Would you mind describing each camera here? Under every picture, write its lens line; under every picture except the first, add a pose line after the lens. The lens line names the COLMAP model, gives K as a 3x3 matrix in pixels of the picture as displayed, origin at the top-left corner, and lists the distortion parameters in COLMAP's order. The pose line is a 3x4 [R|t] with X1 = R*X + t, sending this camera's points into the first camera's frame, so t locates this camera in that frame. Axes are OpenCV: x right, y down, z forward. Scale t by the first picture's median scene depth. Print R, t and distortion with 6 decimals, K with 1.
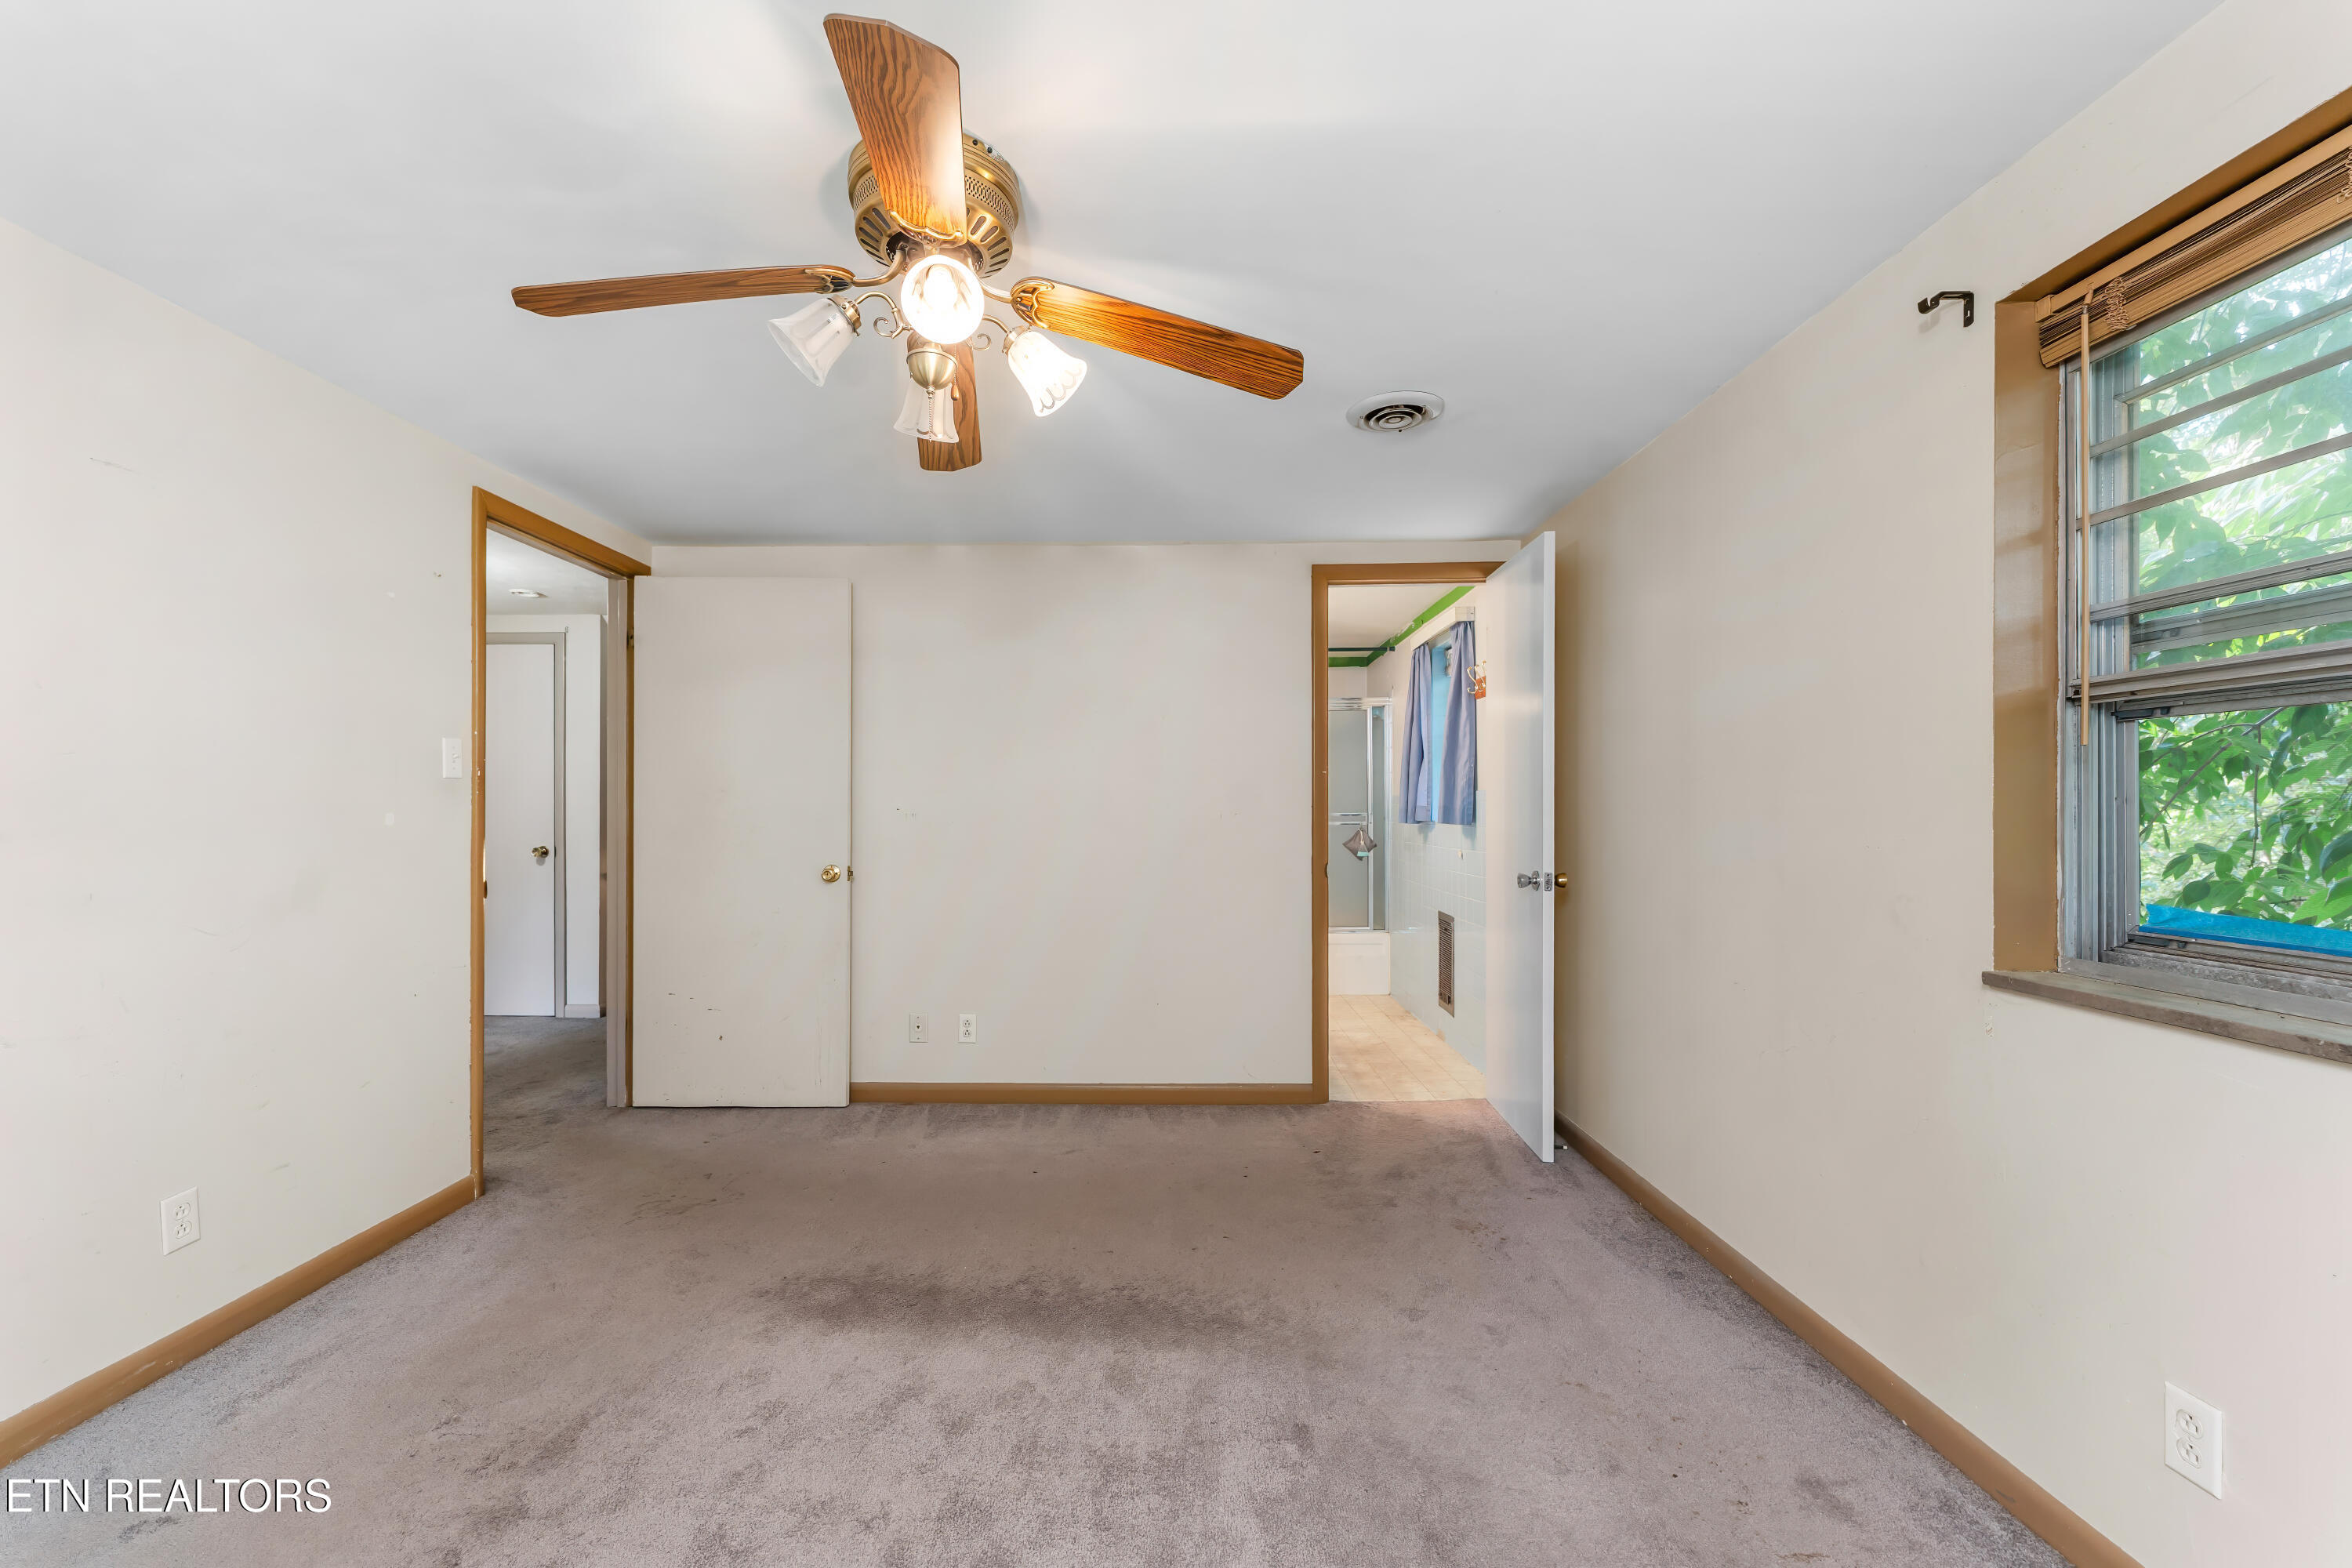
lens RADIAL K [[941.8, 0, 1172.4], [0, 941.8, 797.6], [0, 0, 1]] dist [-0.002656, -0.000210]
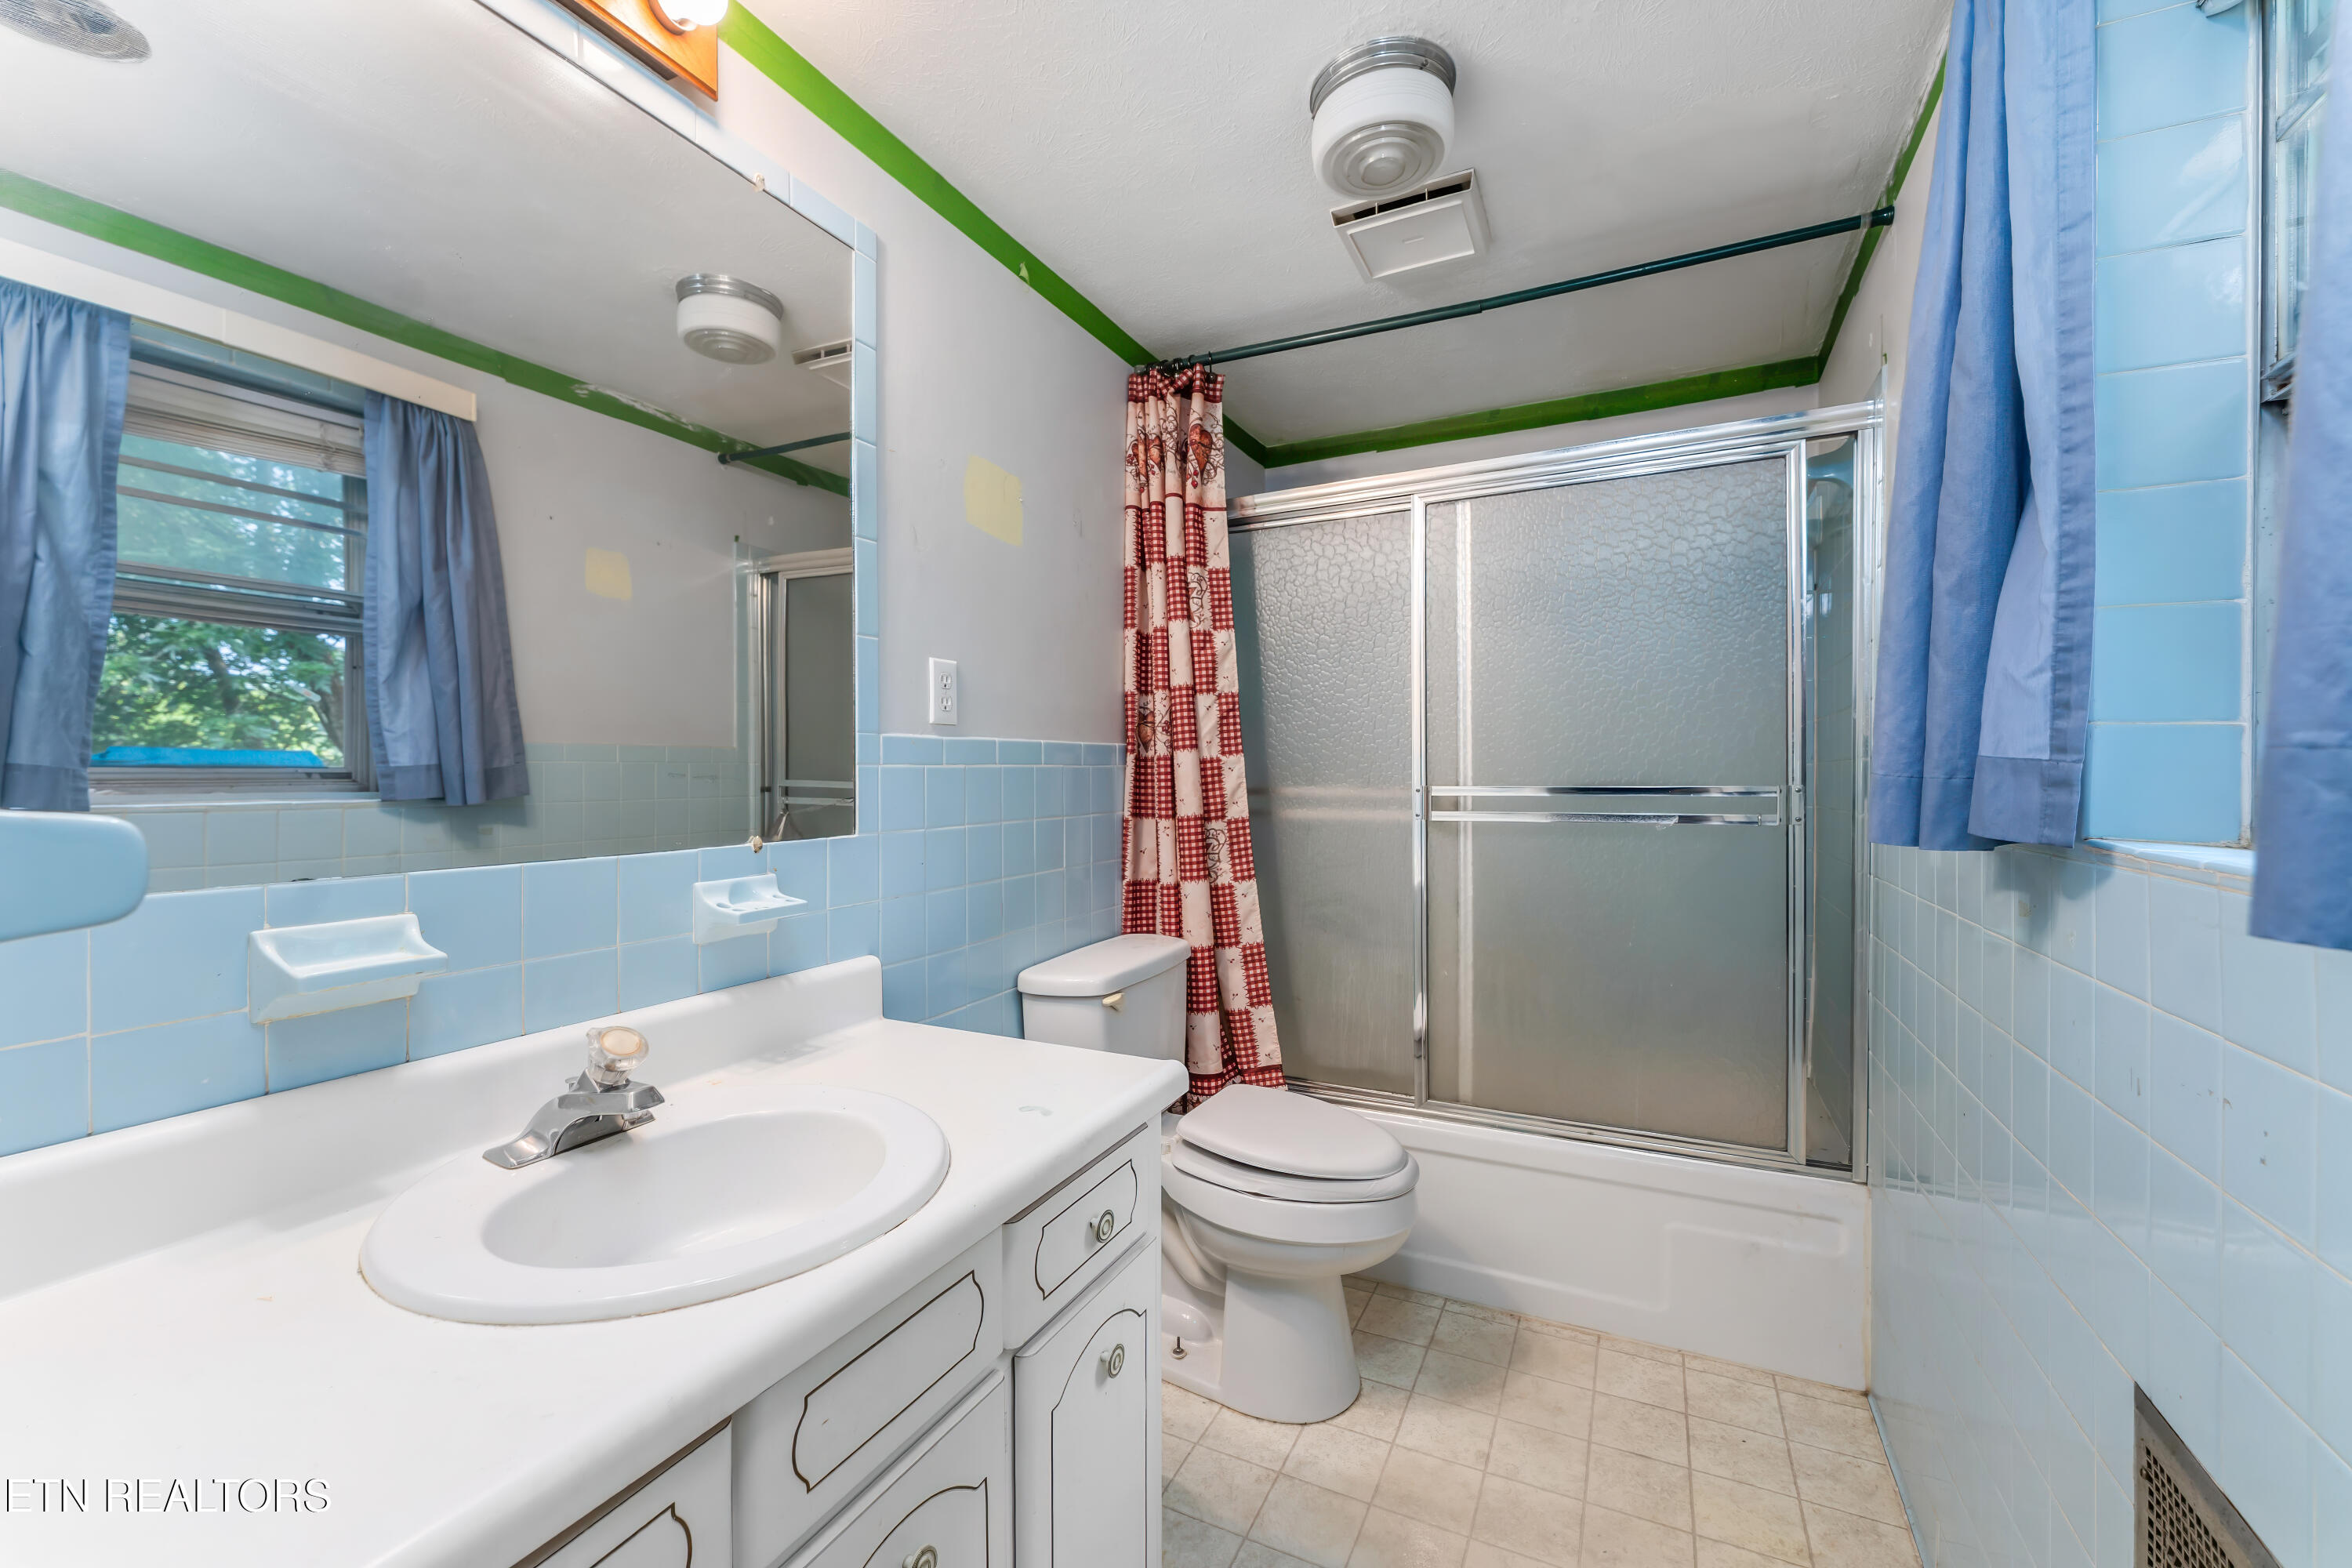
lens RADIAL K [[941.8, 0, 1175.4], [0, 941.8, 781.2], [0, 0, 1]] dist [-0.002656, -0.000210]
pose [[0.891407, 0.006596, -0.453156, 0.197363], [0.001483, 0.999846, 0.017471, 0.009457], [0.453202, -0.016246, 0.891260, 0.744193]]
